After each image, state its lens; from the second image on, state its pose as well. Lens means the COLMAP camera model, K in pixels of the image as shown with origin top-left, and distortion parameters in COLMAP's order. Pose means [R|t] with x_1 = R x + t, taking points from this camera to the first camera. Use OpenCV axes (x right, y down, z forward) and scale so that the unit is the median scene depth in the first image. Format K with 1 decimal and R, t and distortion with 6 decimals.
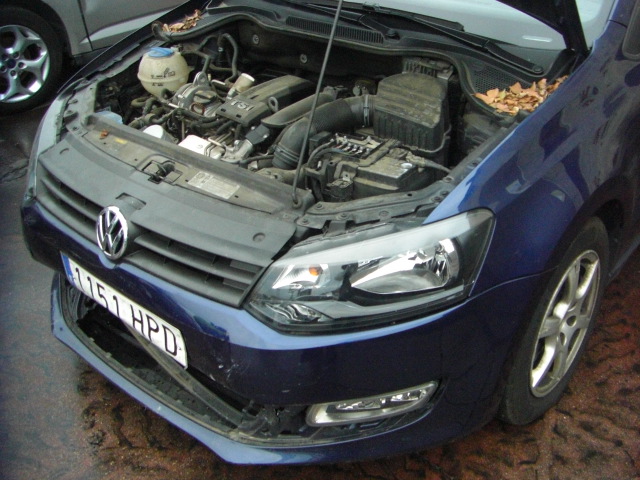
lens RADIAL K [[722.0, 0, 378.6], [0, 722.0, 228.5], [0, 0, 1]] dist [-0.171556, 0.085090]
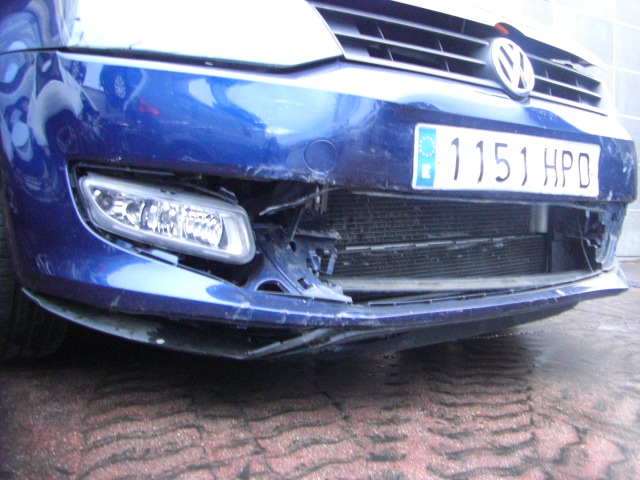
lens RADIAL K [[722.0, 0, 378.6], [0, 722.0, 228.5], [0, 0, 1]] dist [-0.171556, 0.085090]
pose [[0.216951, -0.032475, 0.975642, -1.162934], [0.452489, 0.888937, -0.071030, 0.154788], [-0.864977, 0.456877, 0.207551, 0.977186]]
